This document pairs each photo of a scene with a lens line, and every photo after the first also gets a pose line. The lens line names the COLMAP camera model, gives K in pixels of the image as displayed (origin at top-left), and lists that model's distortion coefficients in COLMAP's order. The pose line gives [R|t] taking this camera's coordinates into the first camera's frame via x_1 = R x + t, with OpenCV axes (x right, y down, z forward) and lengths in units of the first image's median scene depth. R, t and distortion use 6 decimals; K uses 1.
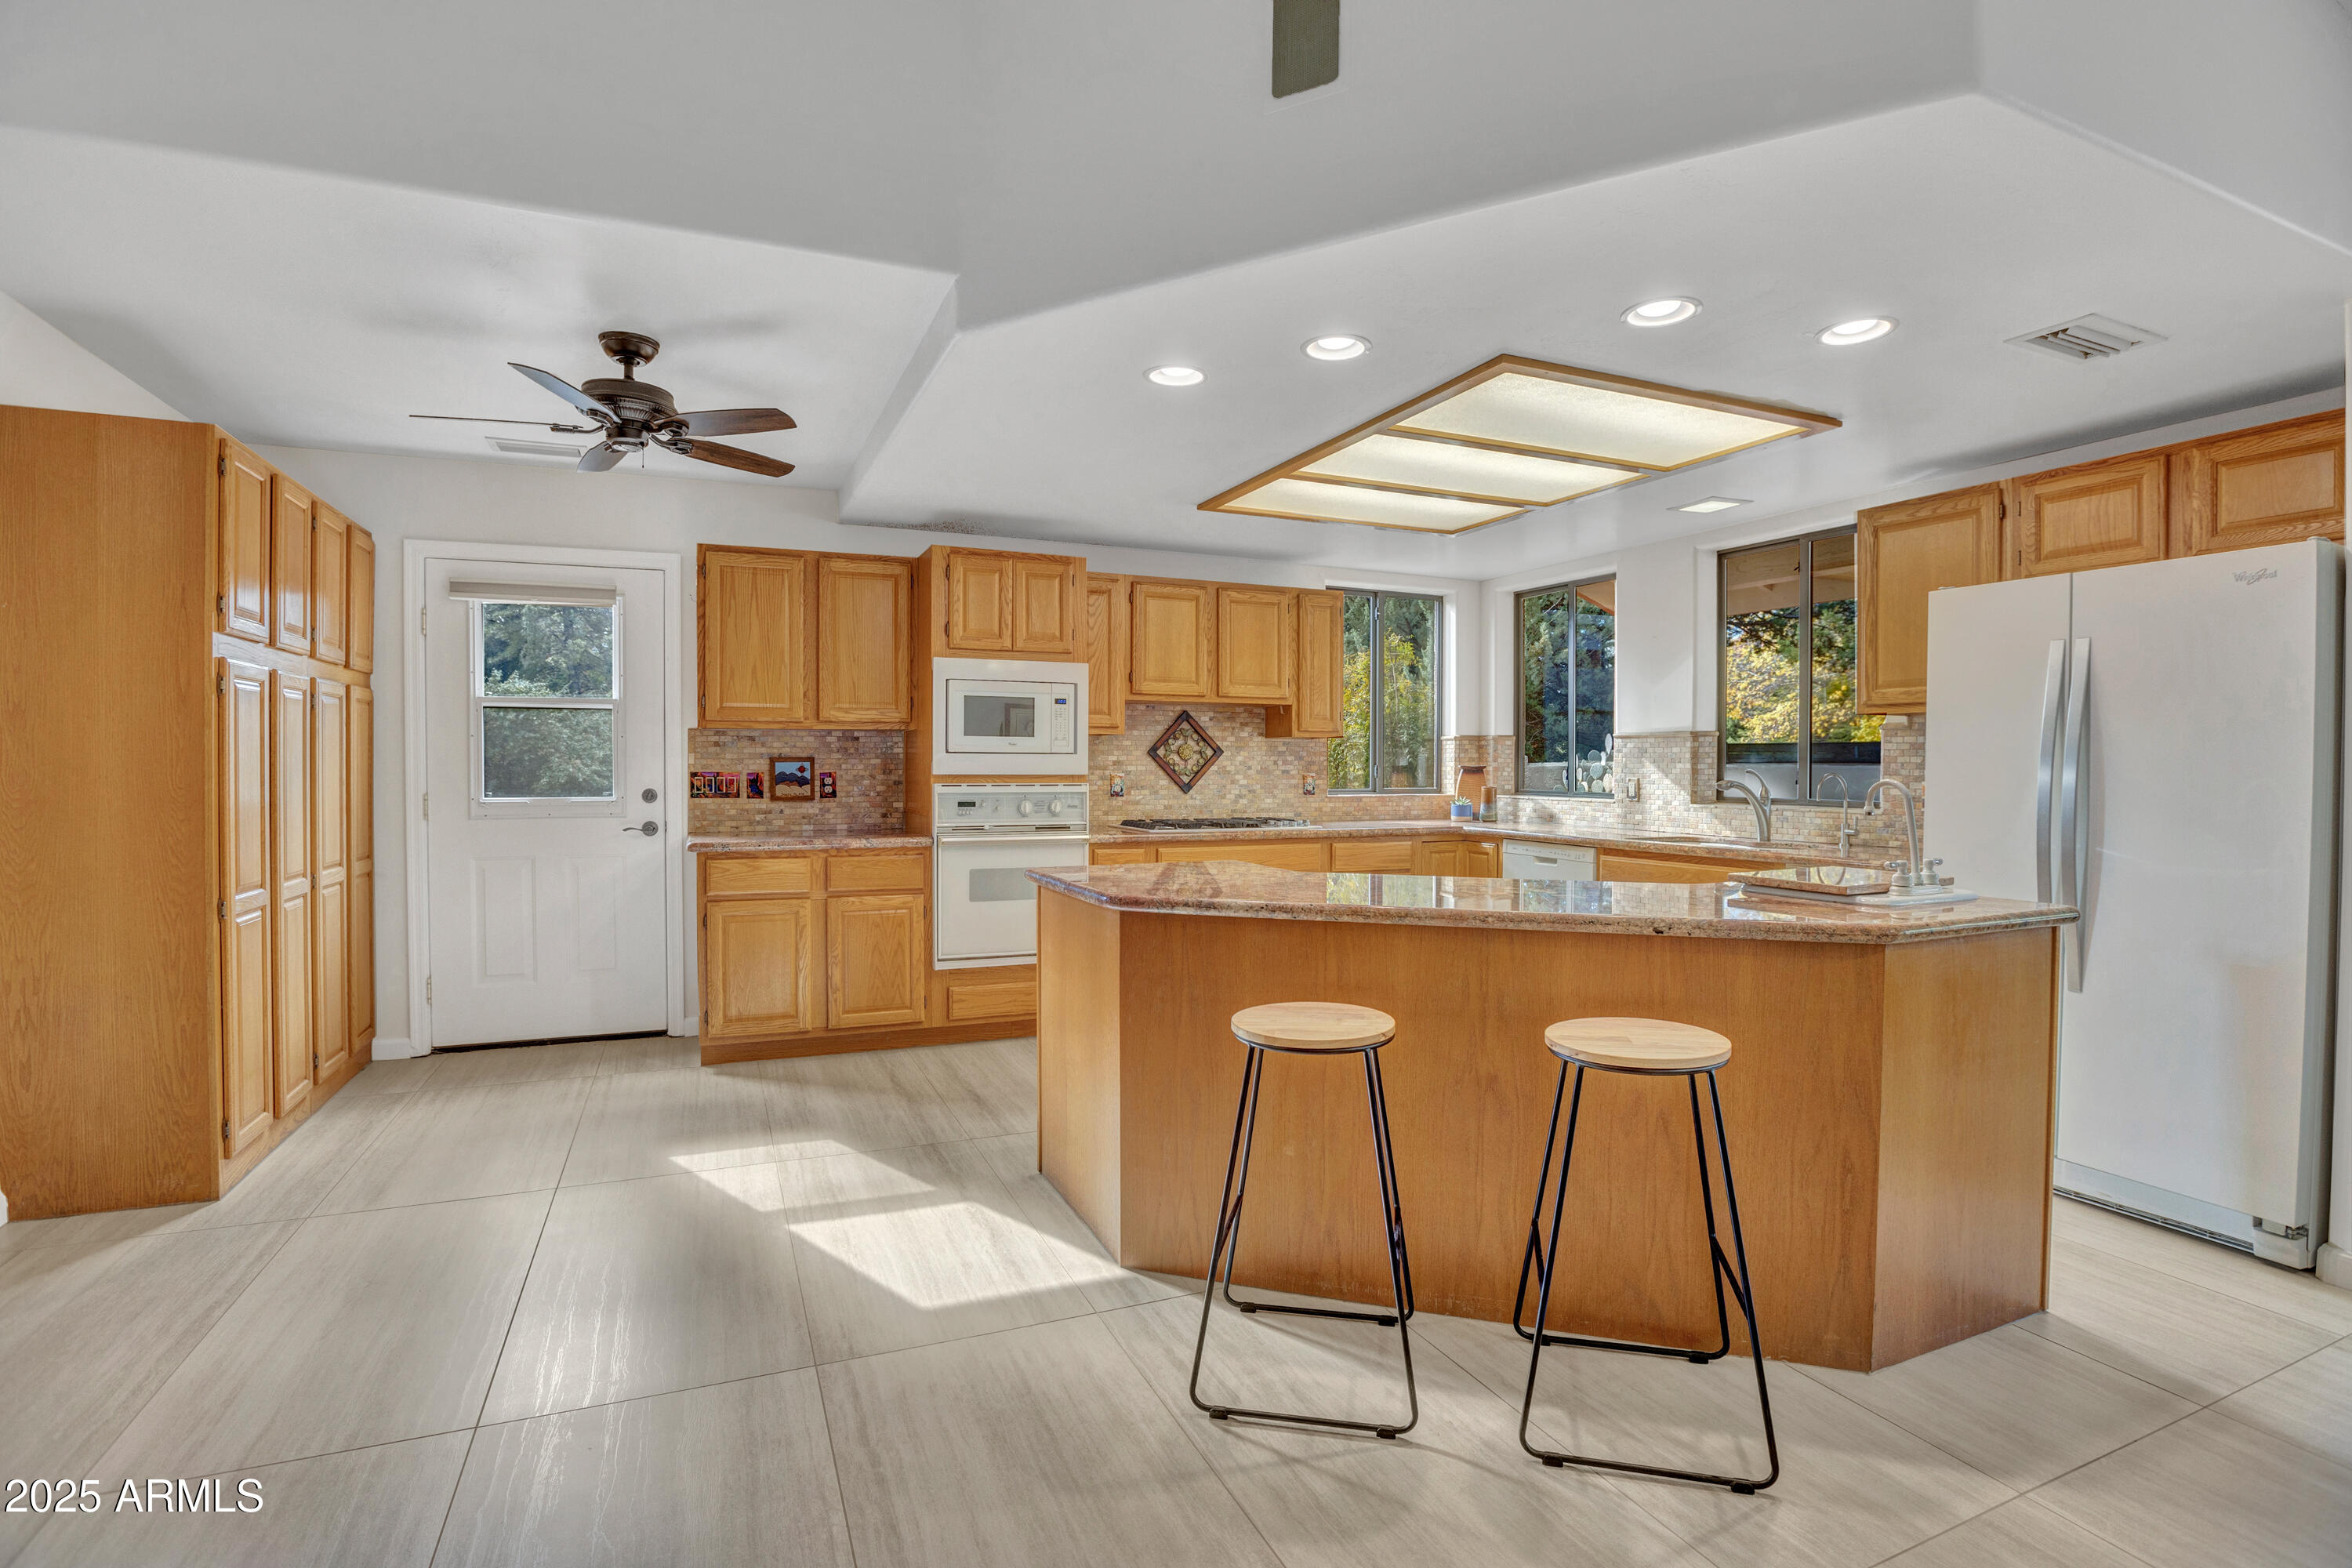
lens RADIAL K [[1108.4, 0, 1169.3], [0, 1108.4, 783.5], [0, 0, 1]] dist [-0.057390, 0.015362]
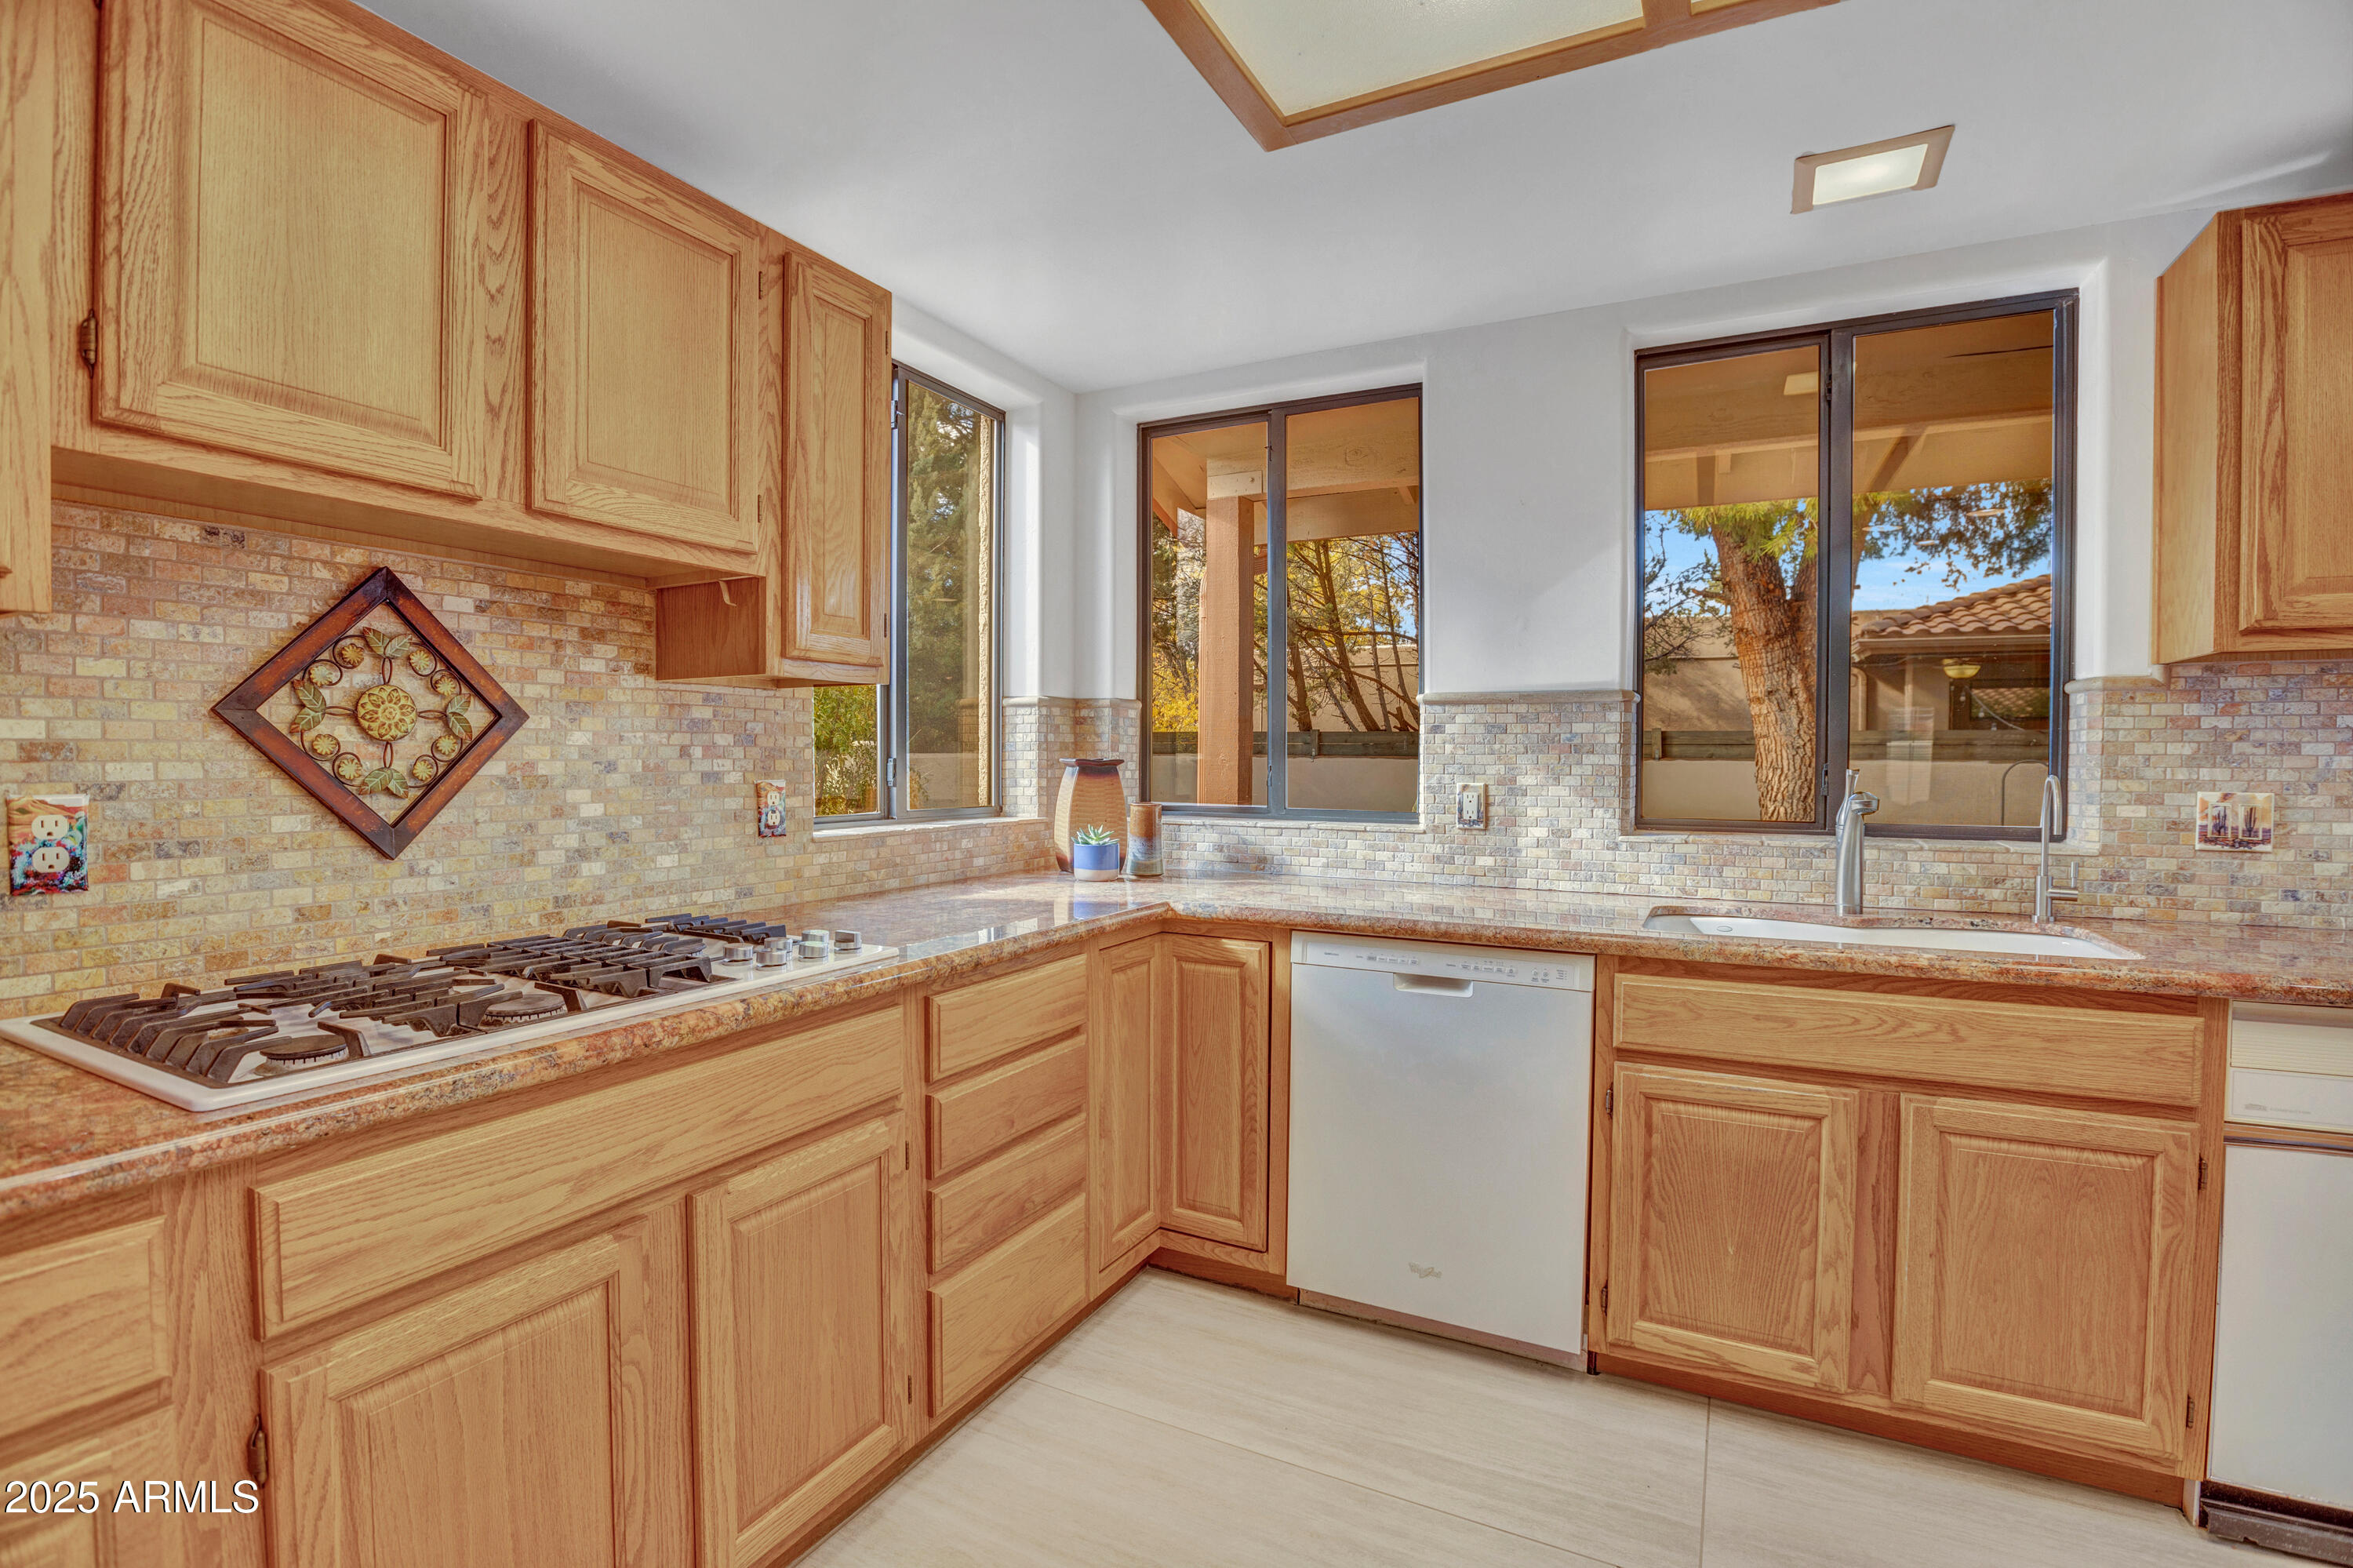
lens RADIAL K [[1108.9, 0, 1169.8], [0, 1108.9, 783.5], [0, 0, 1]] dist [-0.057390, 0.015362]
pose [[0.782861, -0.014764, 0.622022, -0.000233], [0.009683, 0.999886, 0.011546, -0.013742], [-0.622122, -0.003016, 0.782915, 0.776696]]
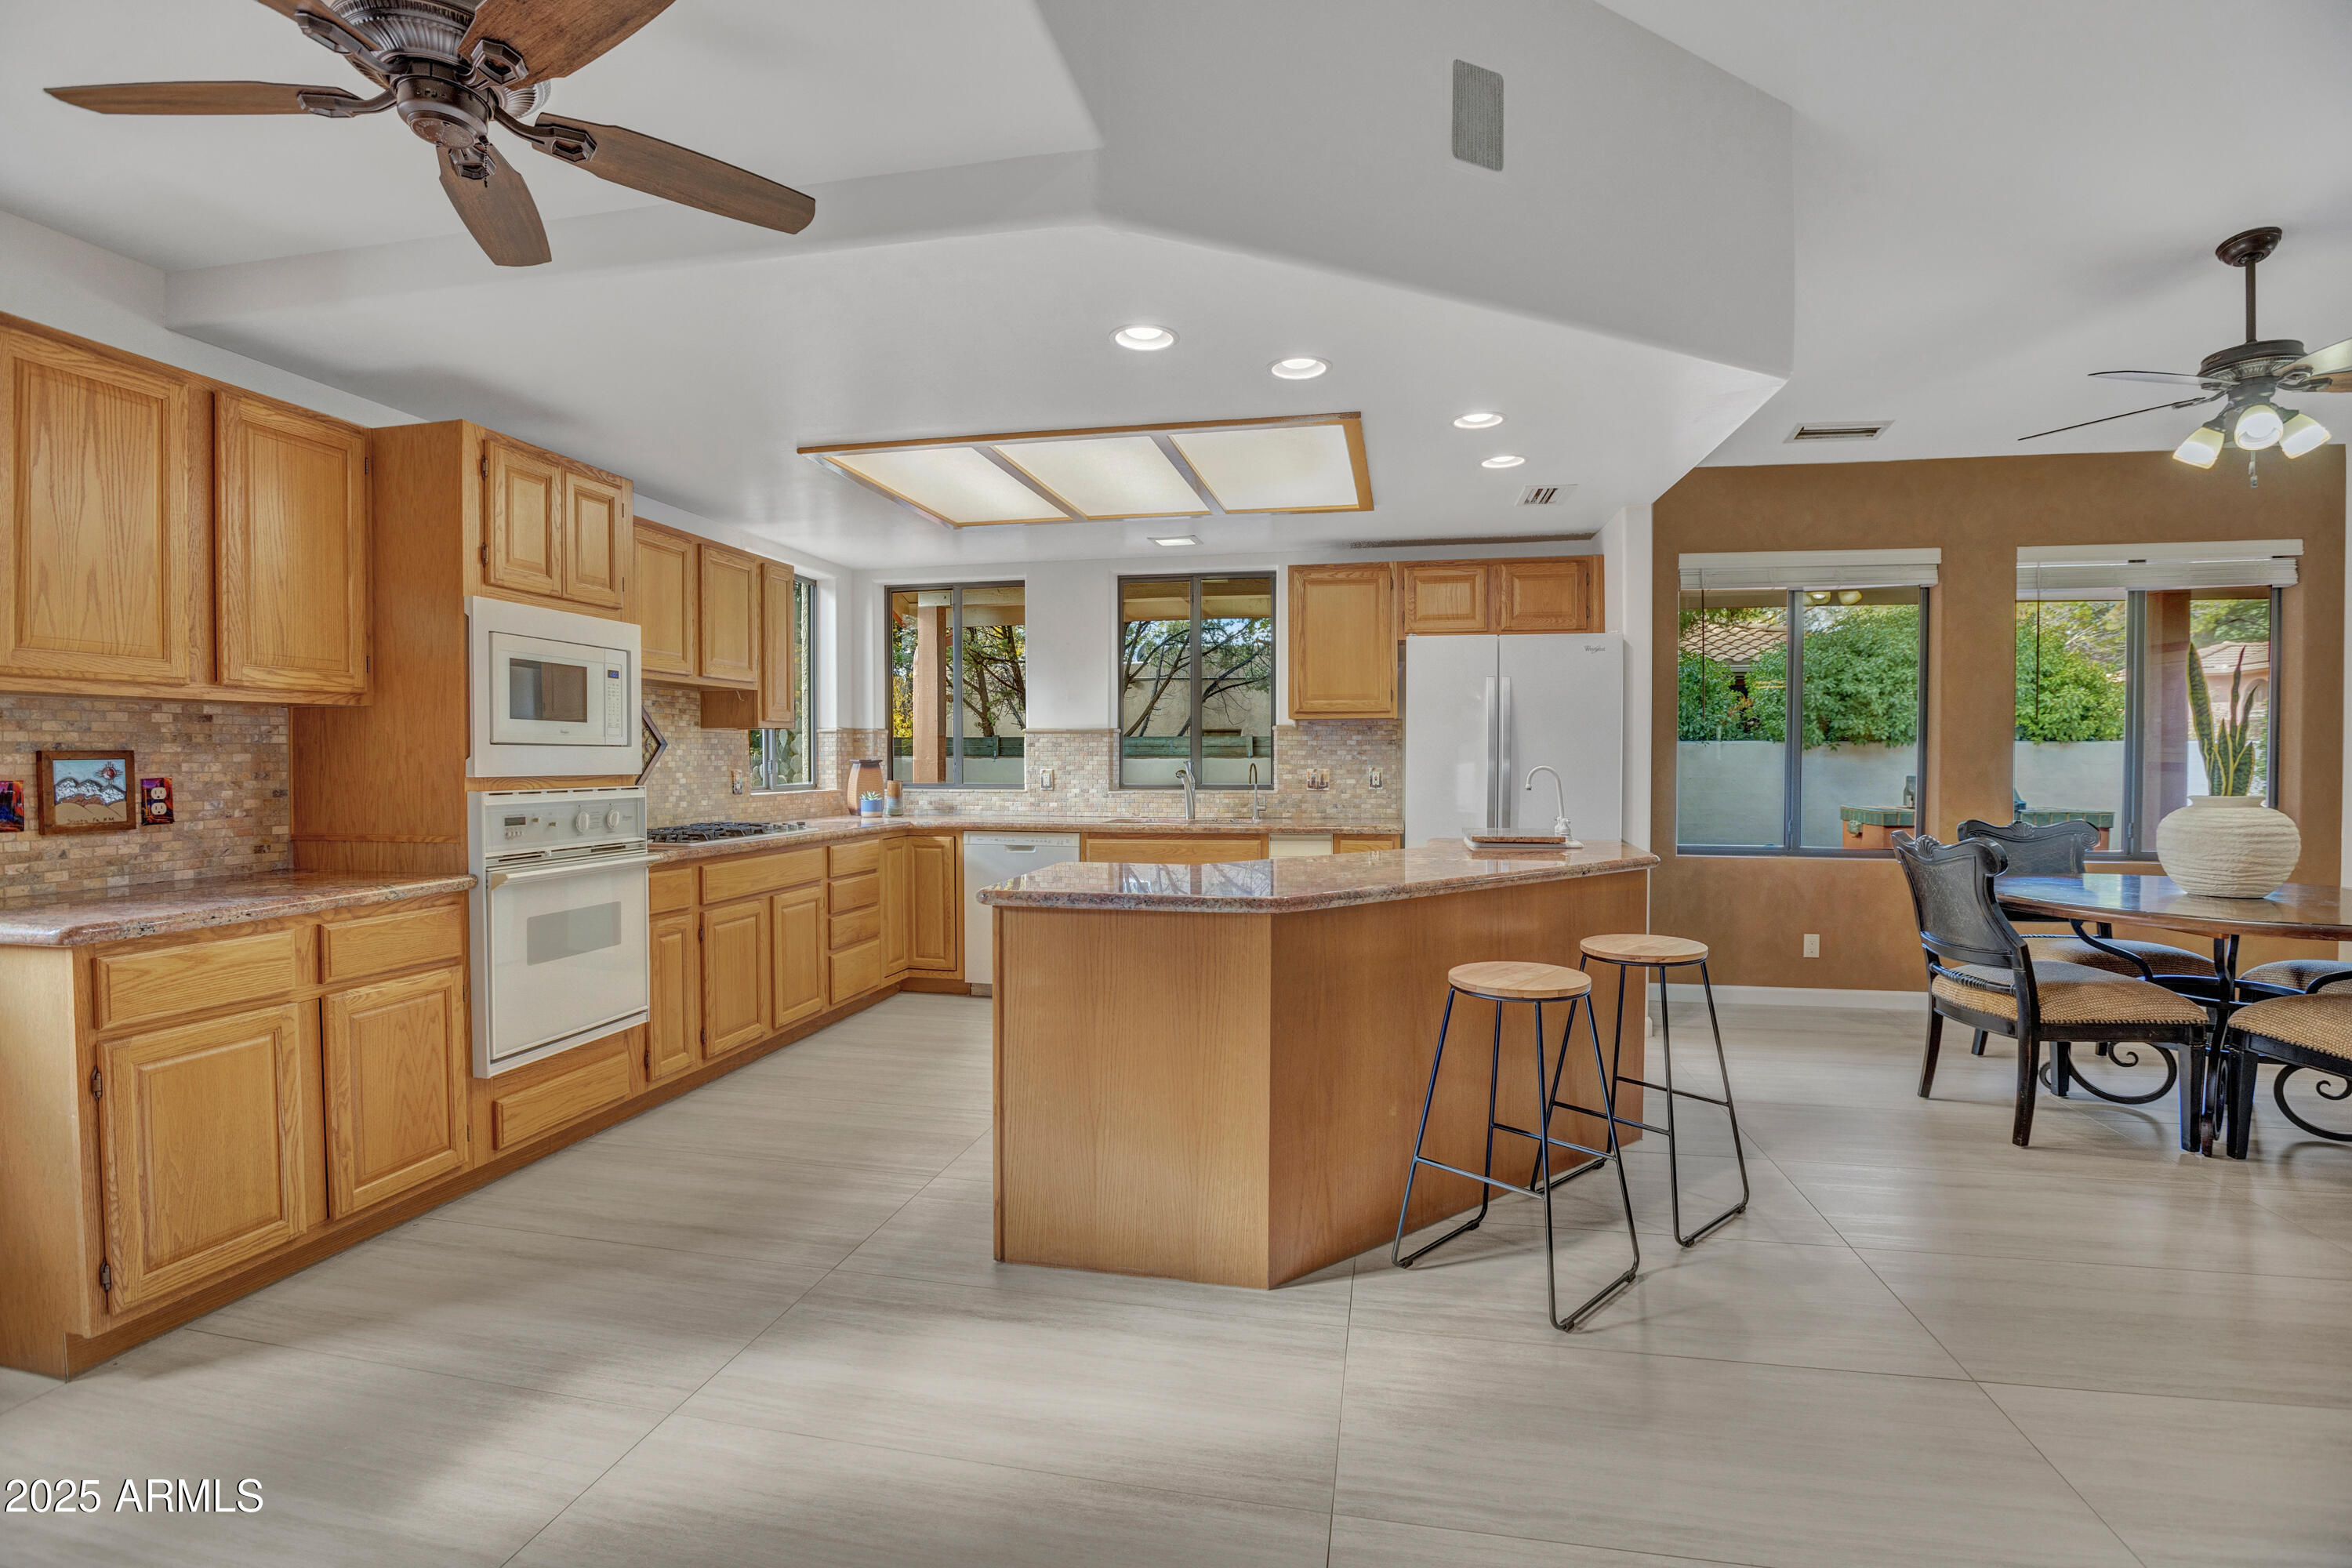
lens RADIAL K [[1083.9, 0, 1172.7], [0, 1083.9, 763.3], [0, 0, 1]] dist [-0.084954, 0.026343]
pose [[0.578167, -0.008650, 0.815872, -0.448019], [0.018747, 0.999821, -0.002685, -0.006866], [-0.815703, 0.016848, 0.578226, 0.295188]]
